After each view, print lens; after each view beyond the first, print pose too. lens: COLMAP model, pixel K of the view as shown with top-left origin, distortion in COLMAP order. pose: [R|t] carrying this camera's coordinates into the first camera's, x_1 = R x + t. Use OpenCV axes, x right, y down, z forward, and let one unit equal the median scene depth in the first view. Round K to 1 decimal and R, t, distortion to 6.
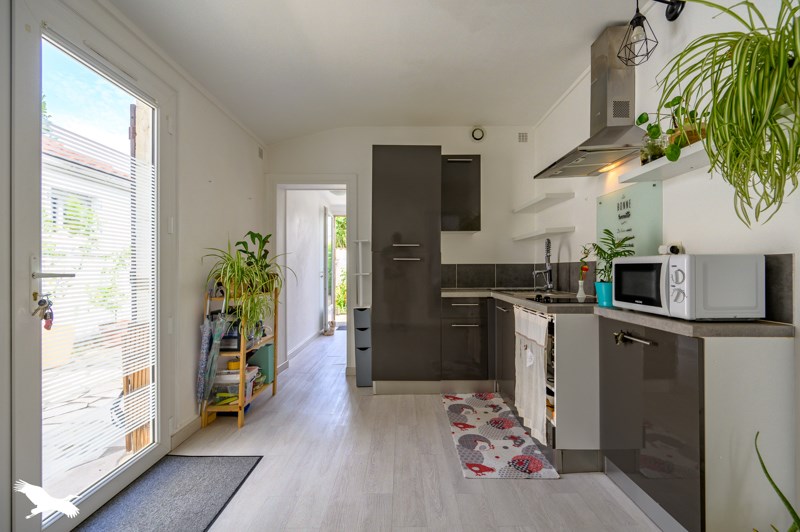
lens RADIAL K [[325.3, 0, 400.0], [0, 325.3, 266.0], [0, 0, 1]] dist [-0.001257, -0.000176]
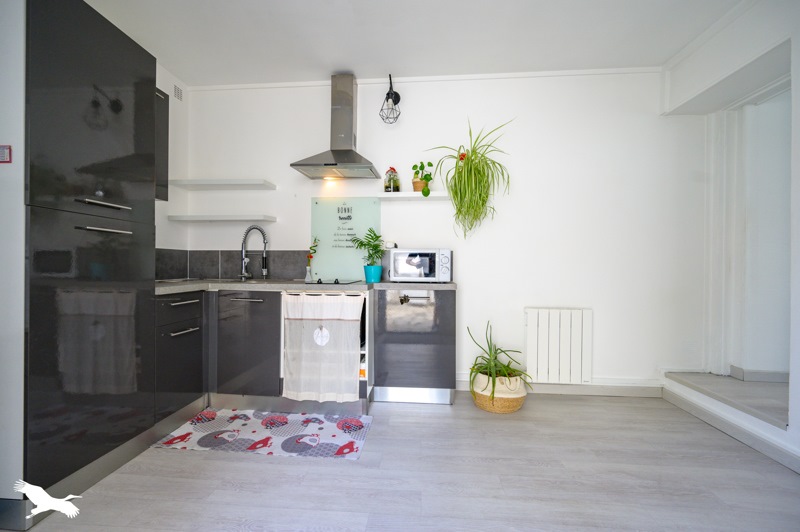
lens RADIAL K [[325.3, 0, 400.0], [0, 325.3, 266.0], [0, 0, 1]] dist [-0.001257, -0.000176]
pose [[0.105738, 0.000352, 0.994394, -0.591868], [-0.015798, 0.999874, 0.001326, 0.037963], [-0.994269, -0.015849, 0.105730, 0.581626]]
